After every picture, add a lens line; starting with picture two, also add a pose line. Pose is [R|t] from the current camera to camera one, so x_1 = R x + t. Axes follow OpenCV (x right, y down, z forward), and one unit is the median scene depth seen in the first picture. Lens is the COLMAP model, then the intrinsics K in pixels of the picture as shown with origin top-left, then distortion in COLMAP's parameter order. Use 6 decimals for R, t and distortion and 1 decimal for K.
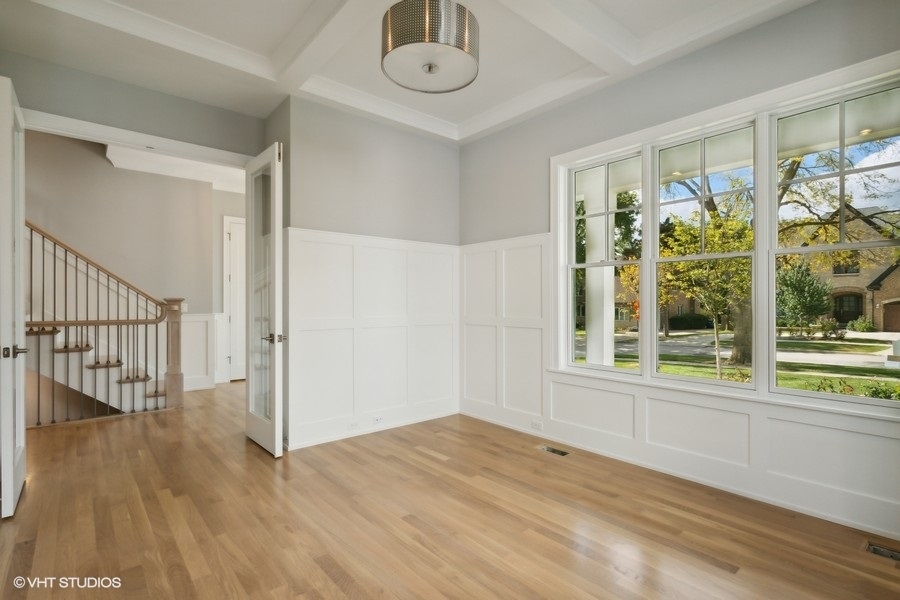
lens RADIAL K [[433.8, 0, 449.9], [0, 433.8, 302.9], [0, 0, 1]] dist [-0.000668, 0.000103]
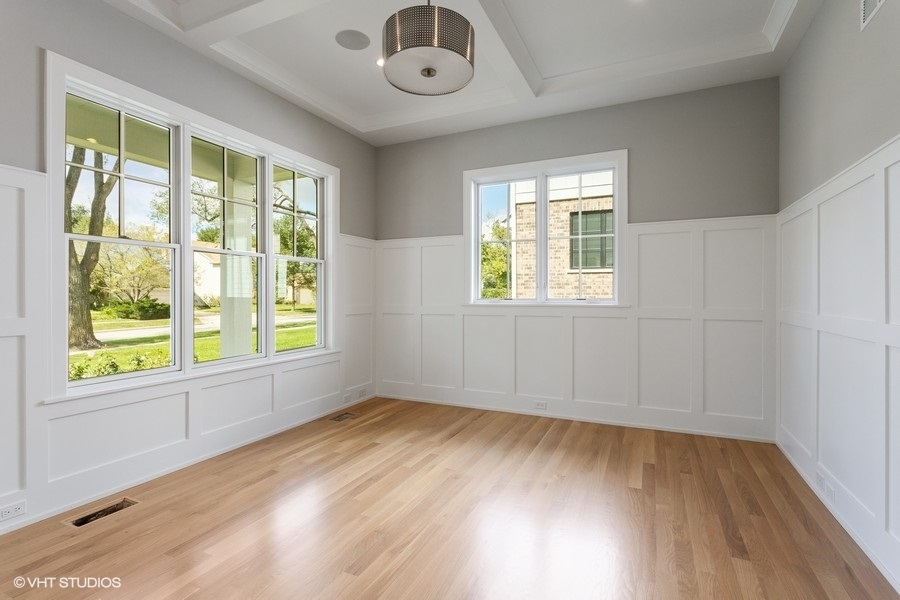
lens RADIAL K [[433.8, 0, 450.4], [0, 433.8, 294.9], [0, 0, 1]] dist [-0.000668, 0.000103]
pose [[-0.409322, -0.002413, 0.912387, -0.786661], [-0.001770, 0.999997, 0.001850, 0.005155], [-0.912388, -0.000858, -0.409325, 1.055029]]
